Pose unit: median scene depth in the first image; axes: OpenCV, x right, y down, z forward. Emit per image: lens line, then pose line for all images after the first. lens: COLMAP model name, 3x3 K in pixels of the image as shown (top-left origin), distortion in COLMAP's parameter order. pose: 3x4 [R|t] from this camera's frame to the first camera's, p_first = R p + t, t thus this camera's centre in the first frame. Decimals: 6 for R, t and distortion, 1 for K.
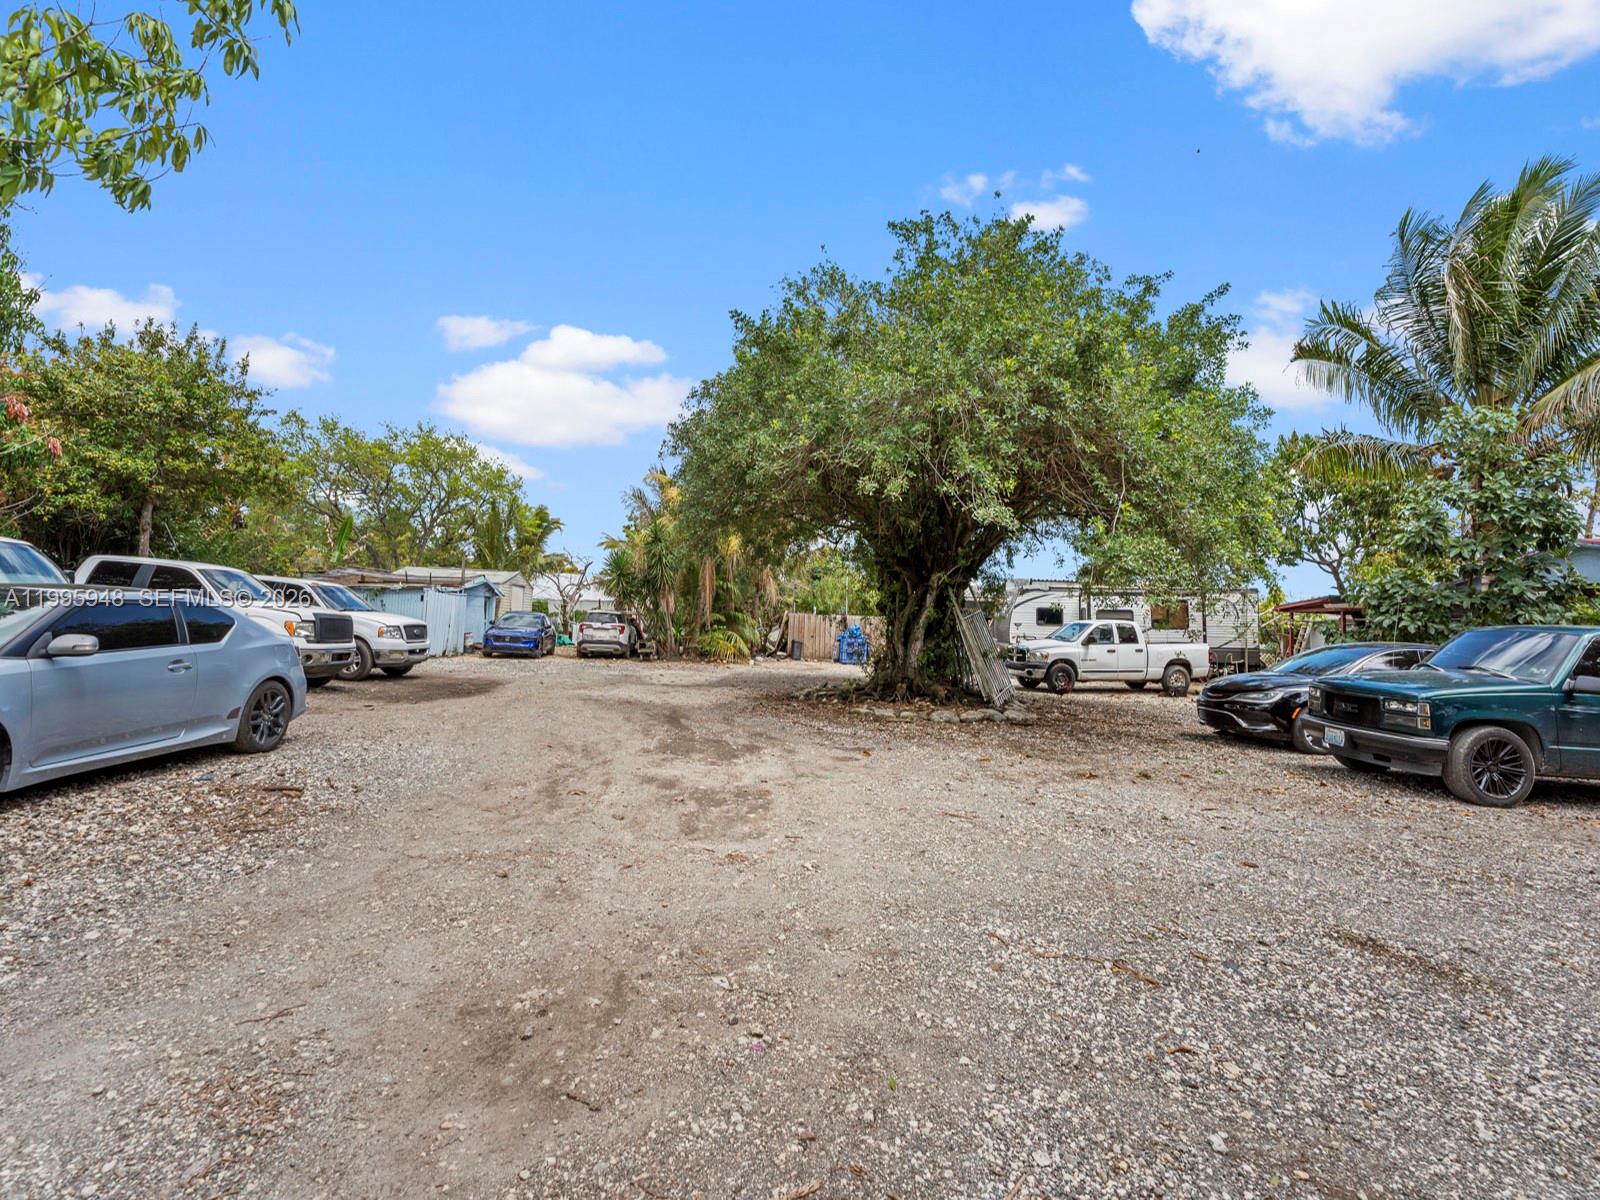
lens RADIAL K [[674.3, 0, 788.5], [0, 674.3, 599.7], [0, 0, 1]] dist [-0.000121, -0.000216]
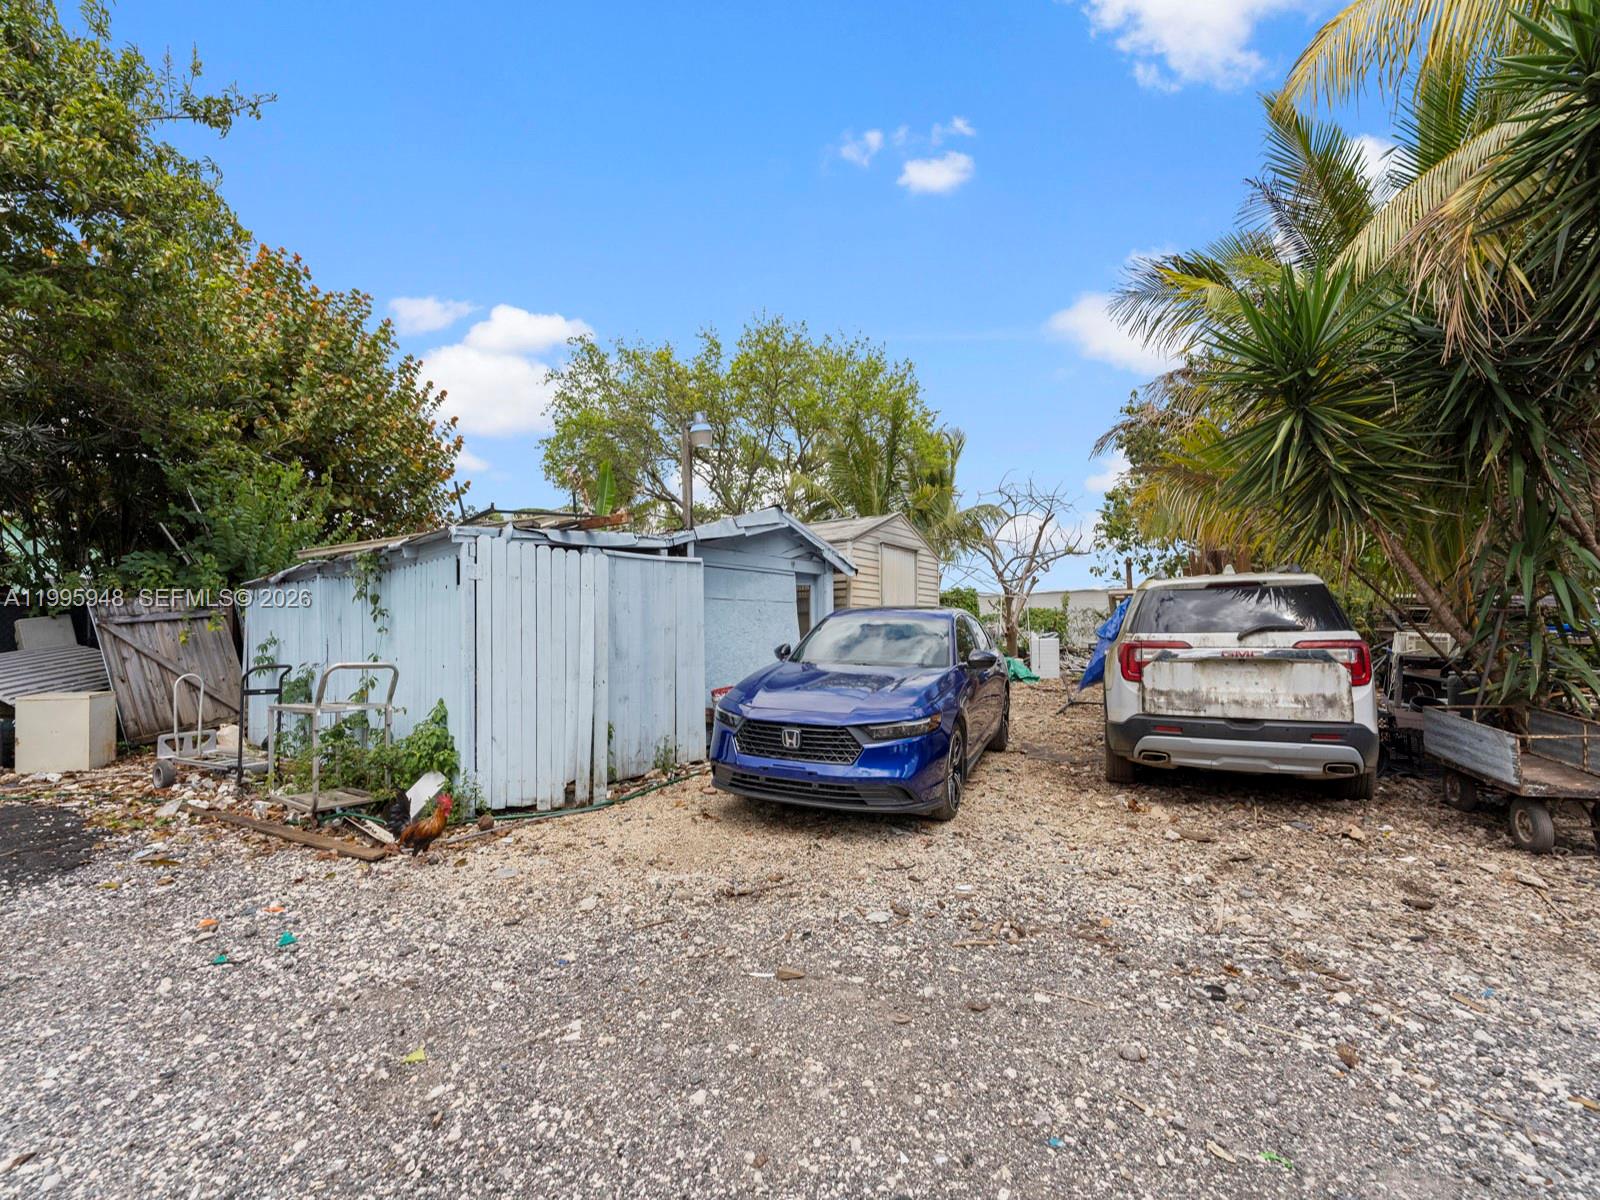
lens RADIAL K [[649.9, 0, 799.7], [0, 649.9, 619.5], [0, 0, 1]] dist [-0.000447, -0.000536]
pose [[0.817199, -0.064796, -0.572702, -0.416580], [0.075918, 0.997104, -0.004485, 0.032663], [0.571334, -0.039814, 0.819751, 1.164953]]
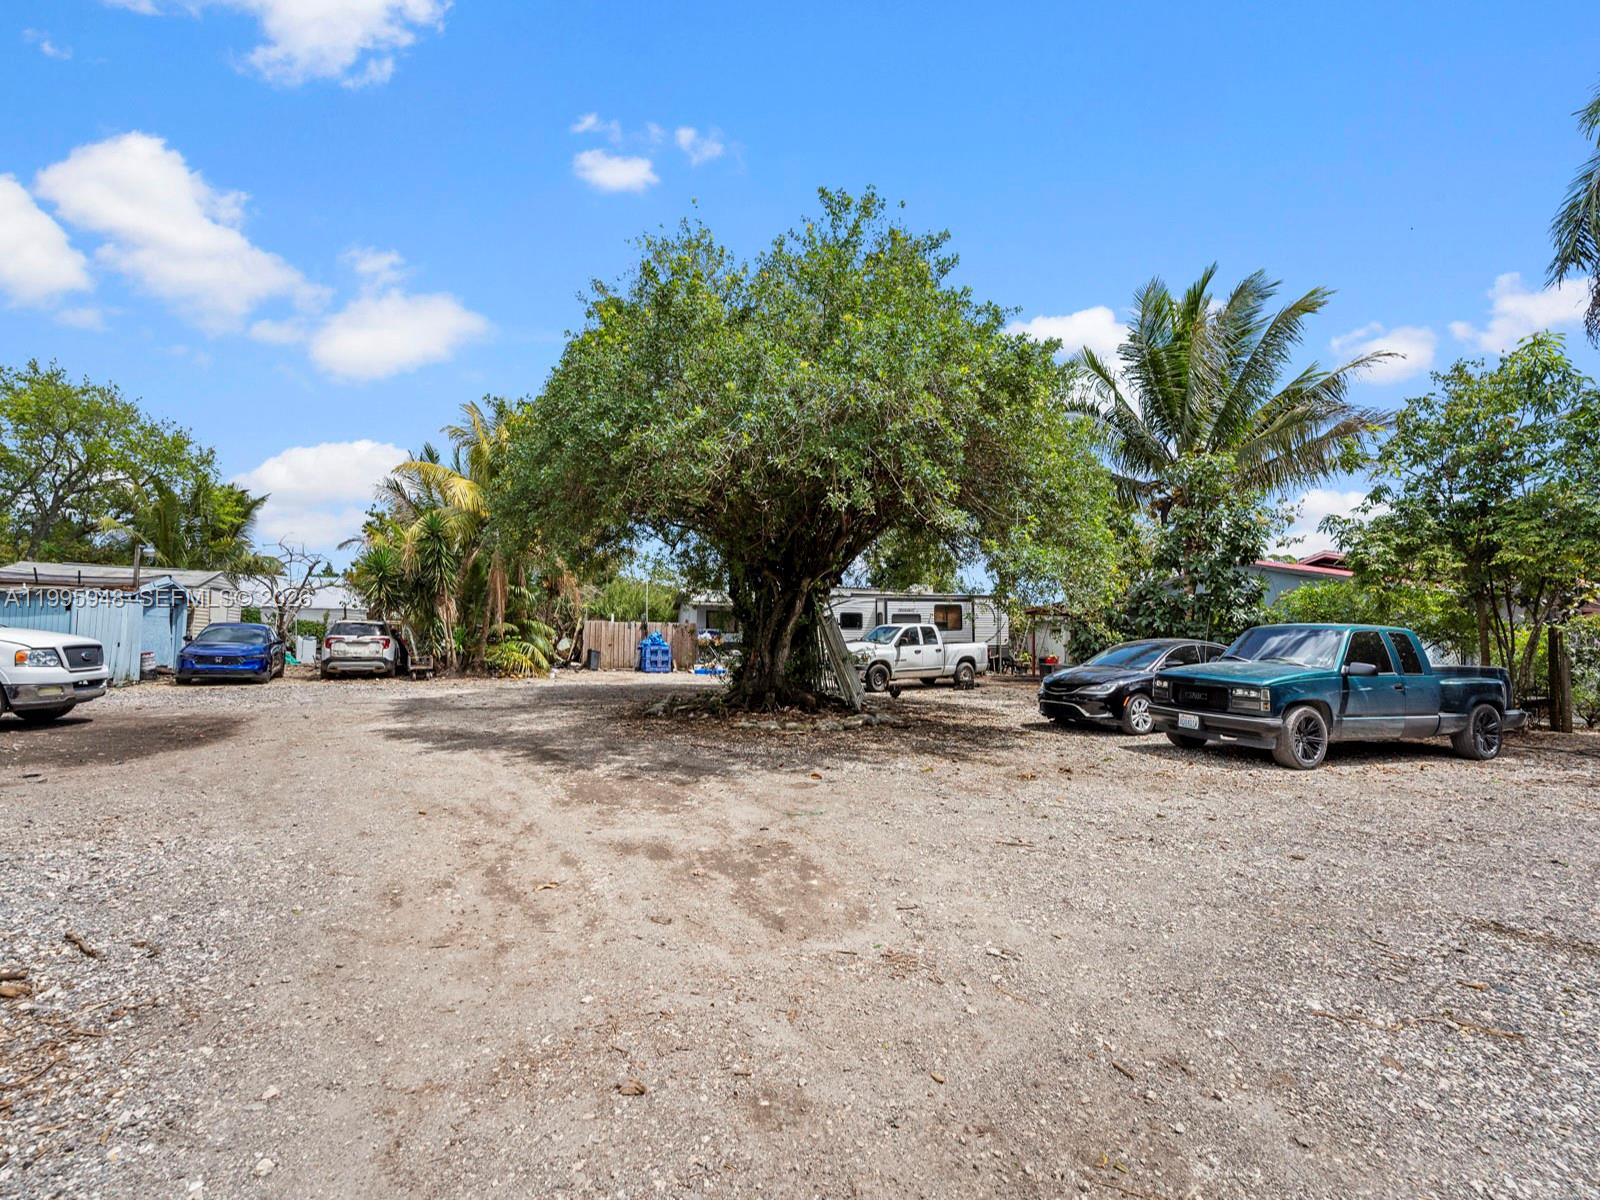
lens RADIAL K [[649.9, 0, 799.7], [0, 649.9, 619.5], [0, 0, 1]] dist [-0.000447, -0.000536]
pose [[0.926170, -0.012209, 0.376909, -0.118663], [0.004129, 0.999744, 0.022237, -0.000792], [-0.377084, -0.019038, 0.925983, 0.105783]]
